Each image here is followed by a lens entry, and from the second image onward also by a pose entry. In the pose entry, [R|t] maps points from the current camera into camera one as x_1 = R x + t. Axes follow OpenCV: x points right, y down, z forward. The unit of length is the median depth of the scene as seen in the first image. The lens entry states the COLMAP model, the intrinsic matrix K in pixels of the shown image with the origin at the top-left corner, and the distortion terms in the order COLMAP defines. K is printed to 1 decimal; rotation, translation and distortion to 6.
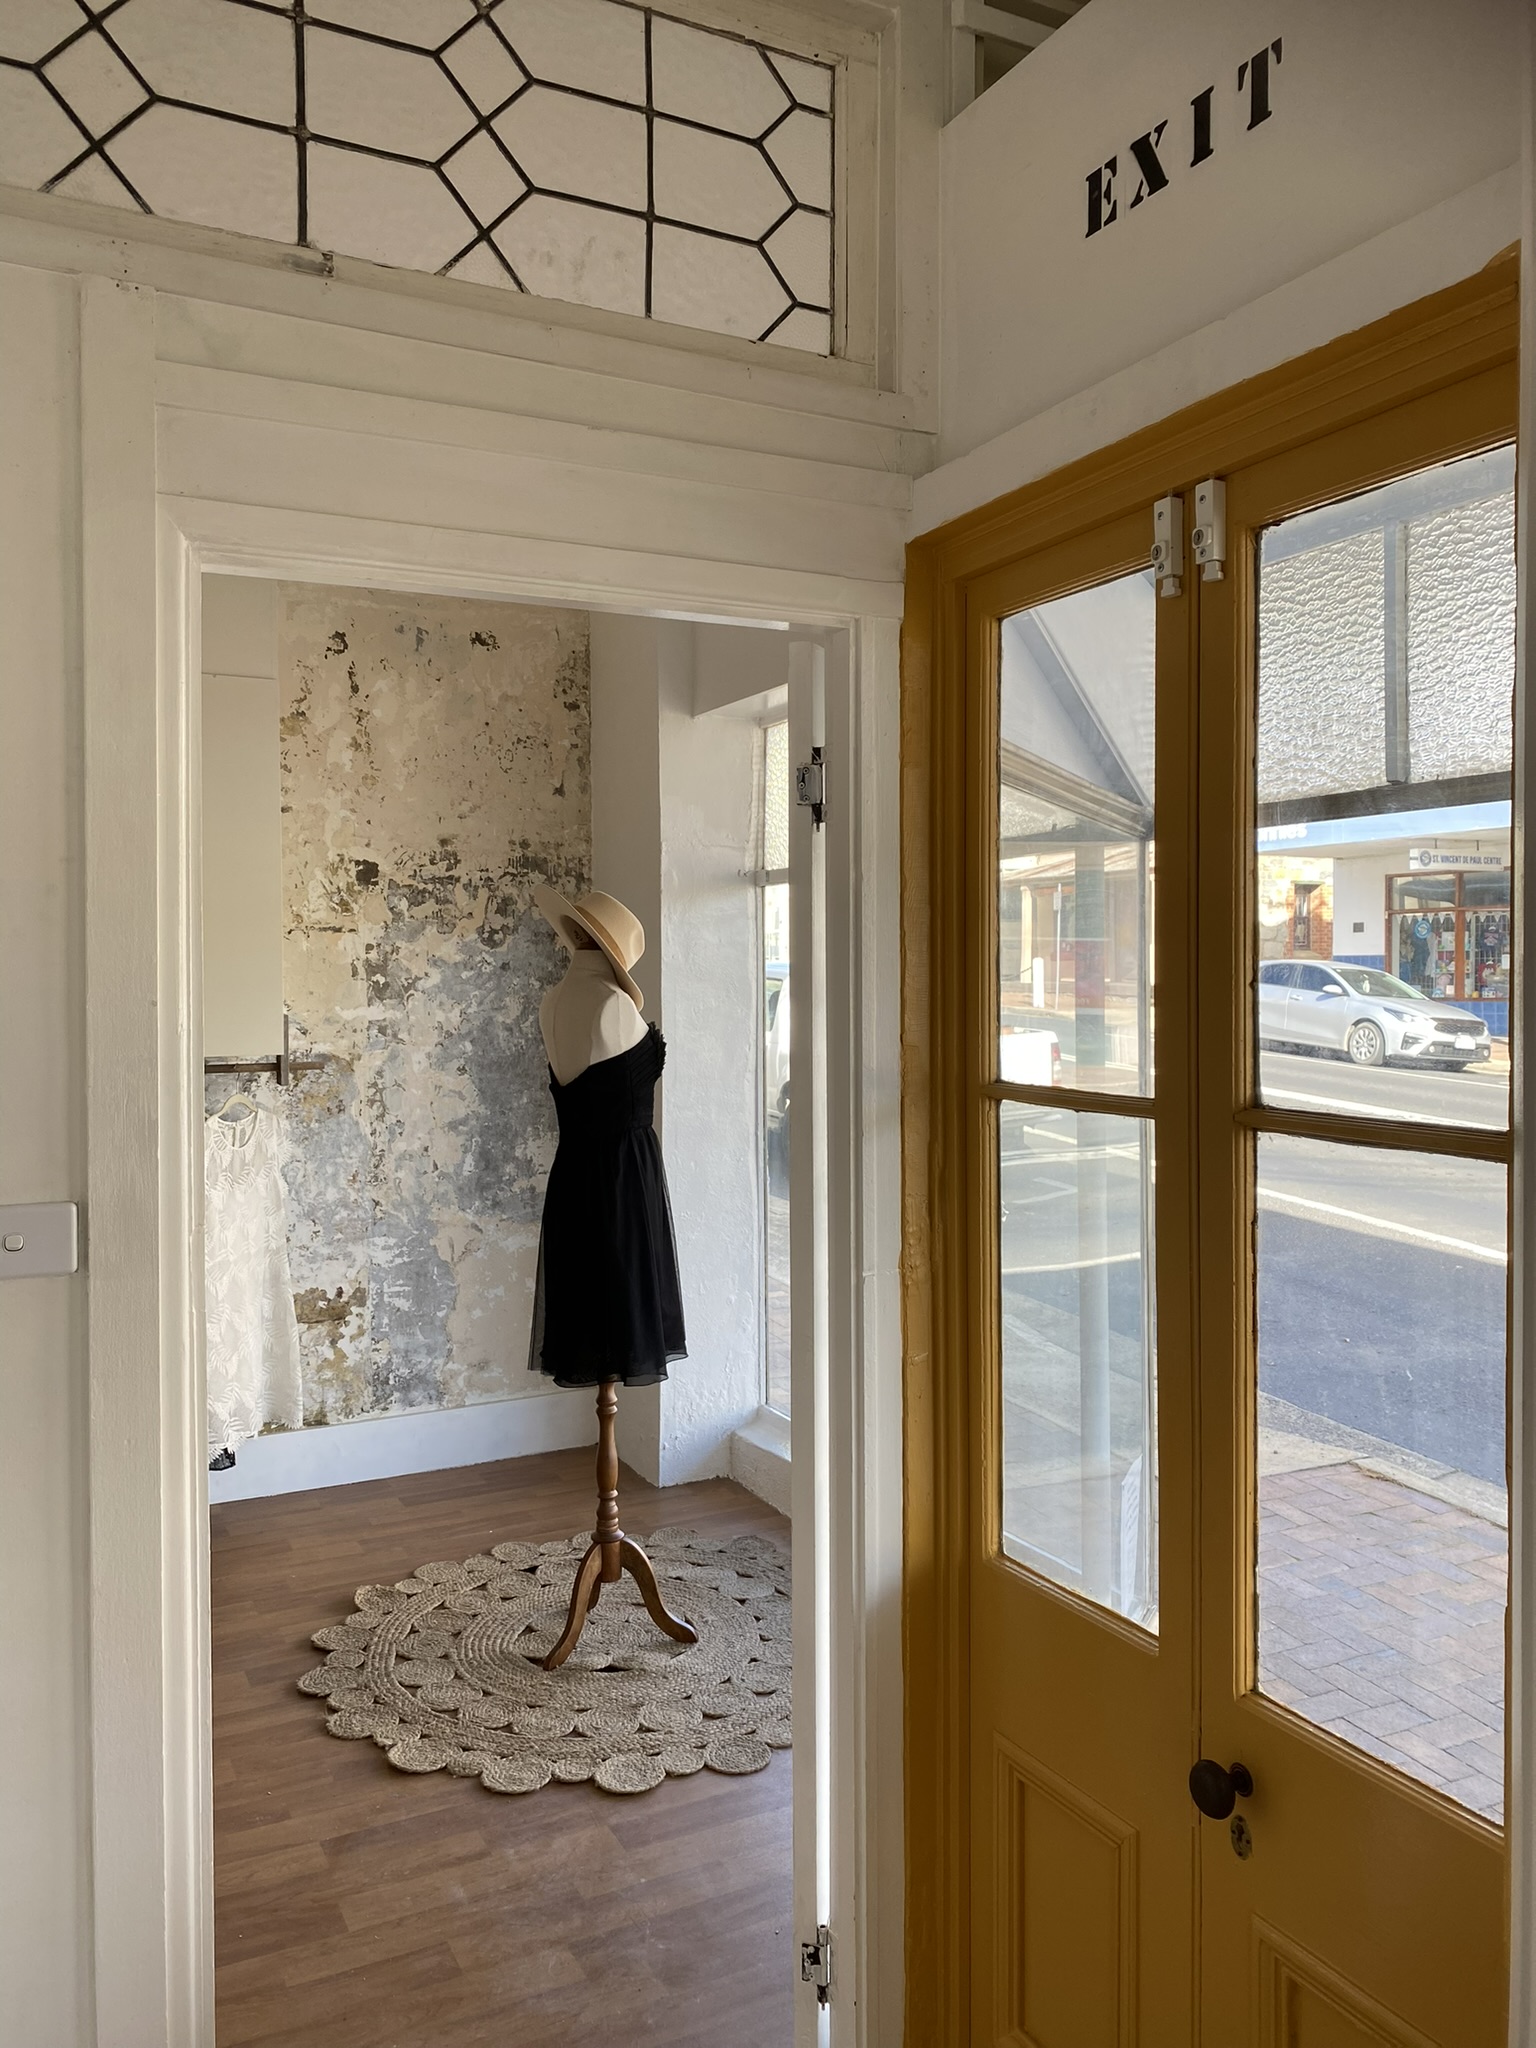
lens RADIAL K [[1571.7, 0, 789.1], [0, 1571.7, 1019.6], [0, 0, 1]] dist [0.058730, -0.059510]
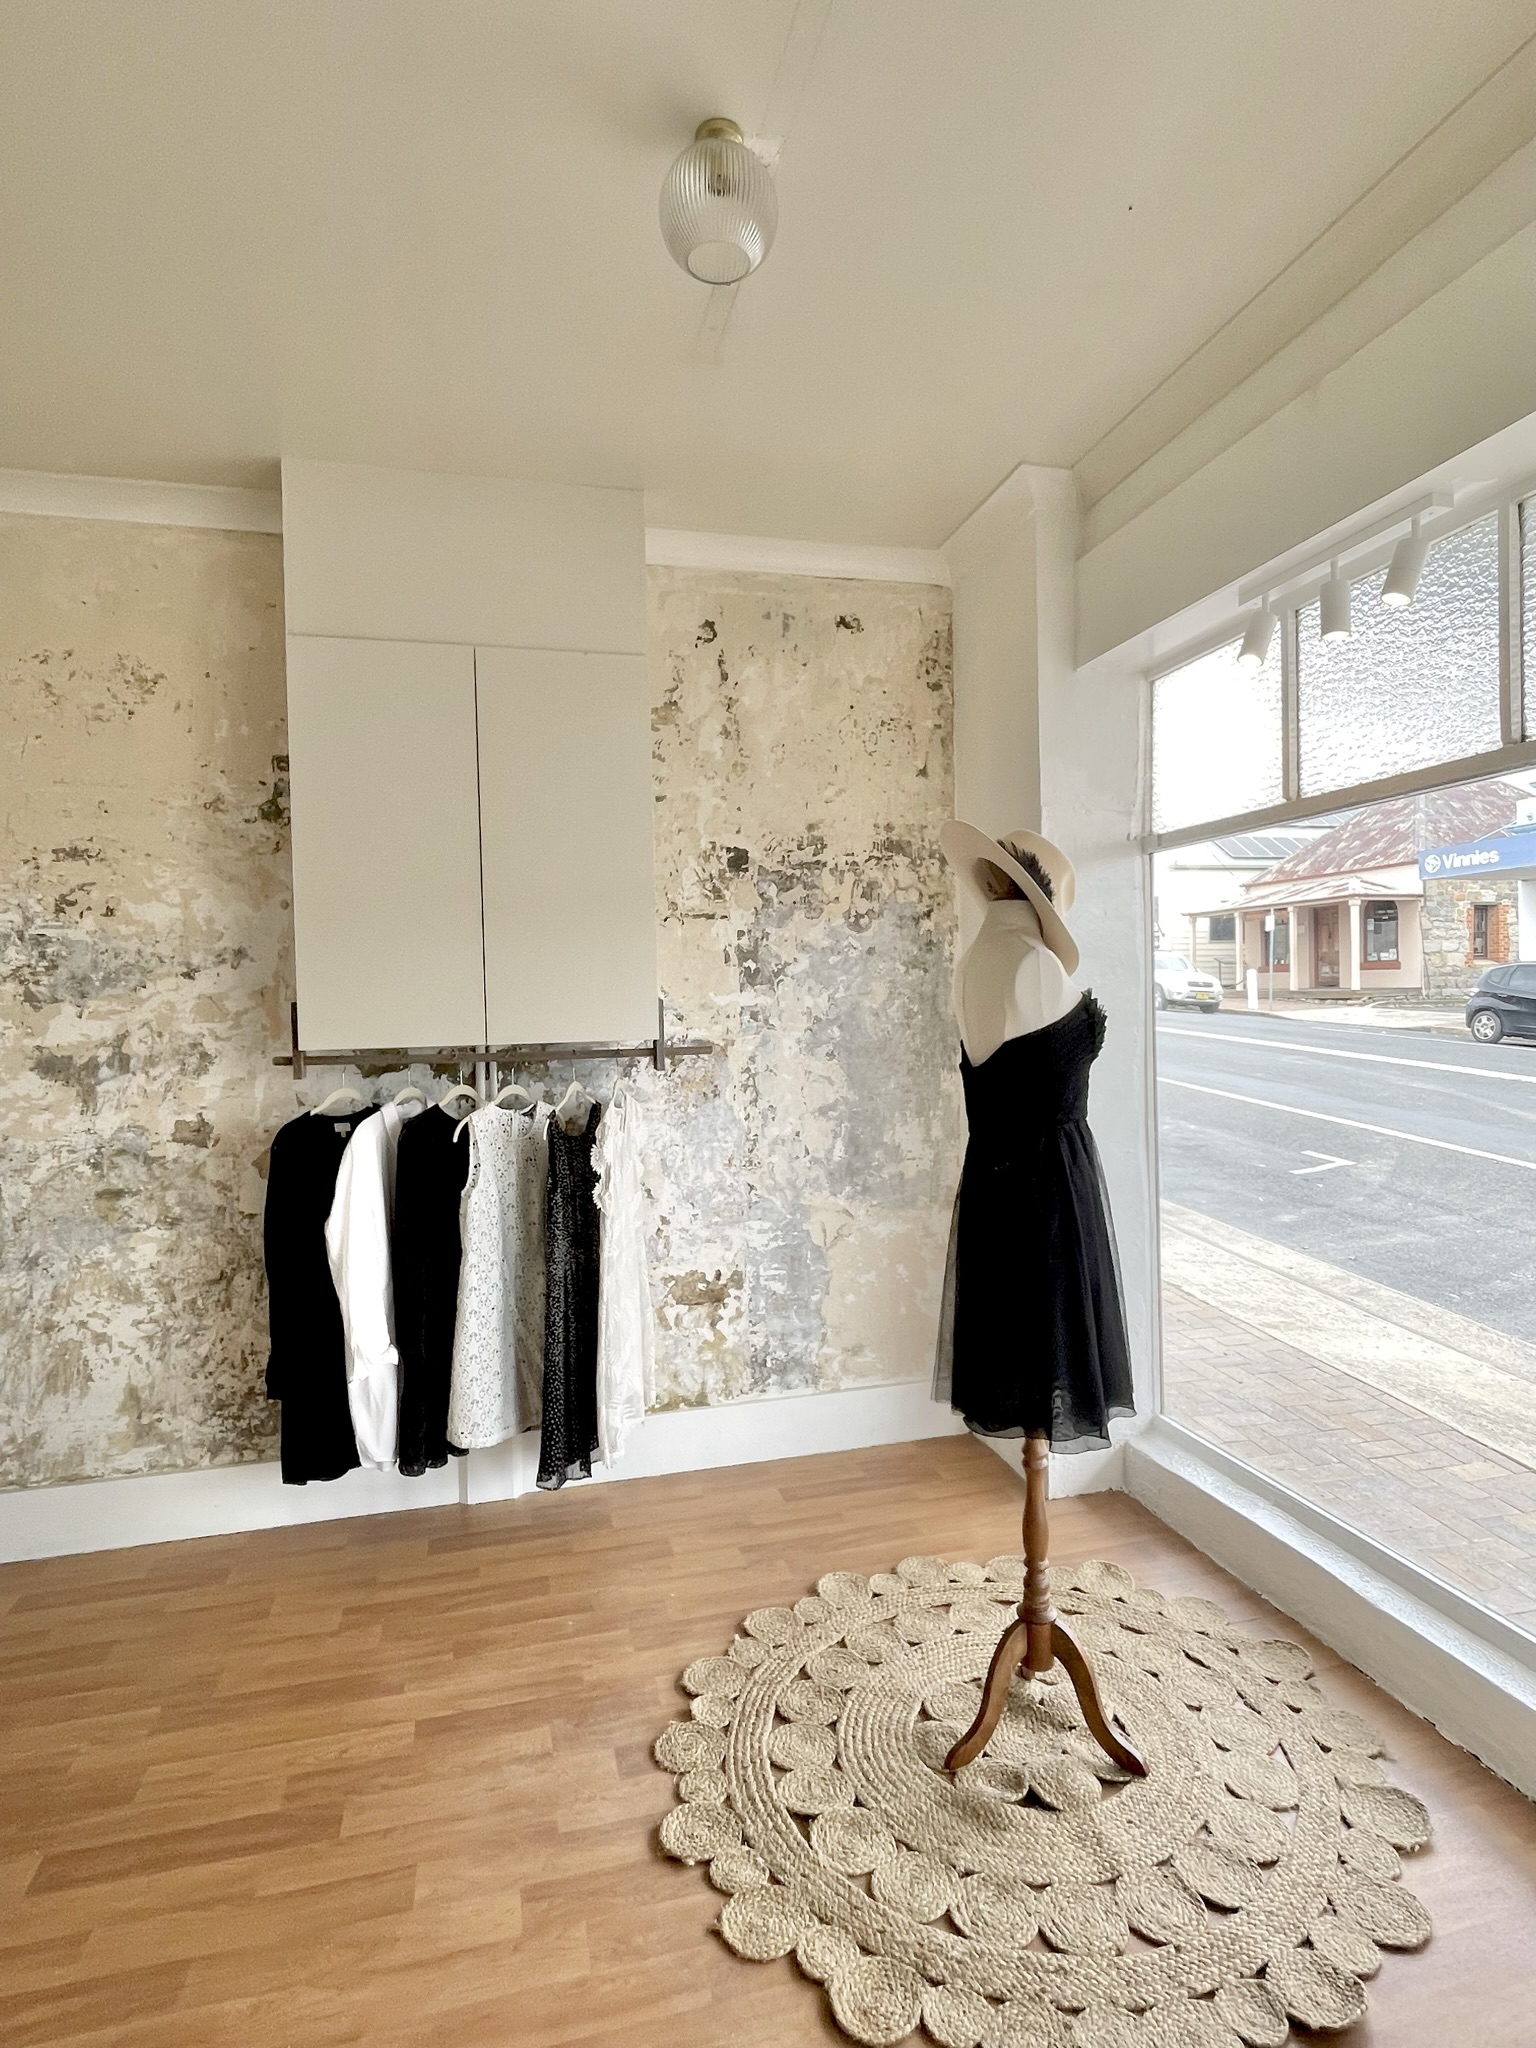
lens RADIAL K [[1136.4, 0, 759.3], [0, 1136.4, 1023.3], [0, 0, 1]] dist [0.012263, -0.000900]
pose [[0.971299, -0.014807, -0.237400, -0.082996], [0.014204, 0.999890, -0.004252, 0.014750], [0.237437, 0.000758, 0.971403, 0.297446]]
